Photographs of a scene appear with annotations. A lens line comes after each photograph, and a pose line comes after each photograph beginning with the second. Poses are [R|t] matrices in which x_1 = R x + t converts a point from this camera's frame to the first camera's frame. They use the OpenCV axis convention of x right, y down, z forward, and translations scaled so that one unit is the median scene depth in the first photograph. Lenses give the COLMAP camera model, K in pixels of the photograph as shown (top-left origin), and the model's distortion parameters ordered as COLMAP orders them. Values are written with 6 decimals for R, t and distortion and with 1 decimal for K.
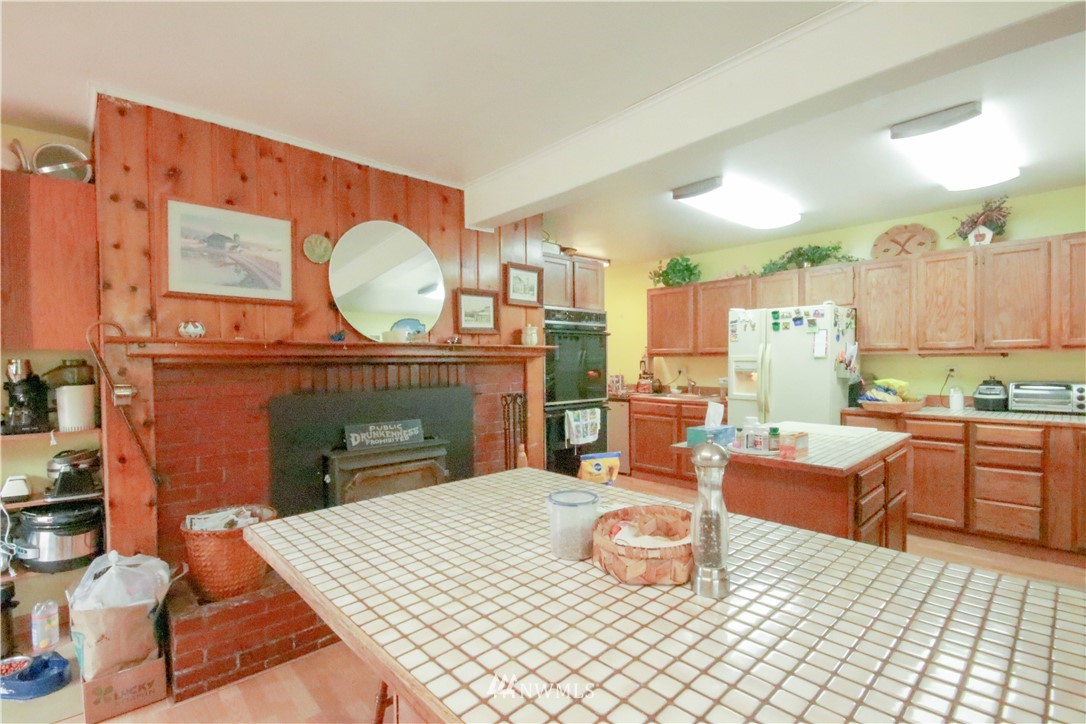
lens RADIAL K [[501.6, 0, 542.8], [0, 501.6, 369.0], [0, 0, 1]] dist [-0.006245, -0.000354]
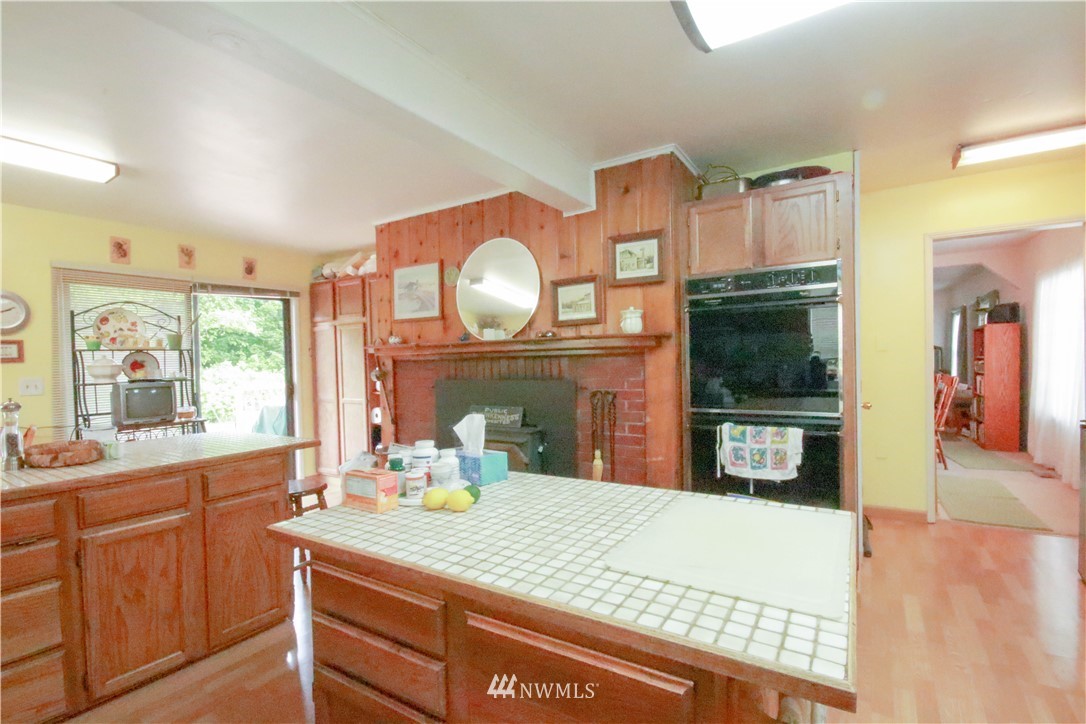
lens RADIAL K [[501.6, 0, 539.5], [0, 501.6, 366.1], [0, 0, 1]] dist [-0.006245, -0.000354]
pose [[0.242690, 0.019965, -0.969898, 0.795912], [0.008219, 0.999710, 0.022635, -0.015382], [0.970069, -0.013465, 0.242455, 0.725521]]
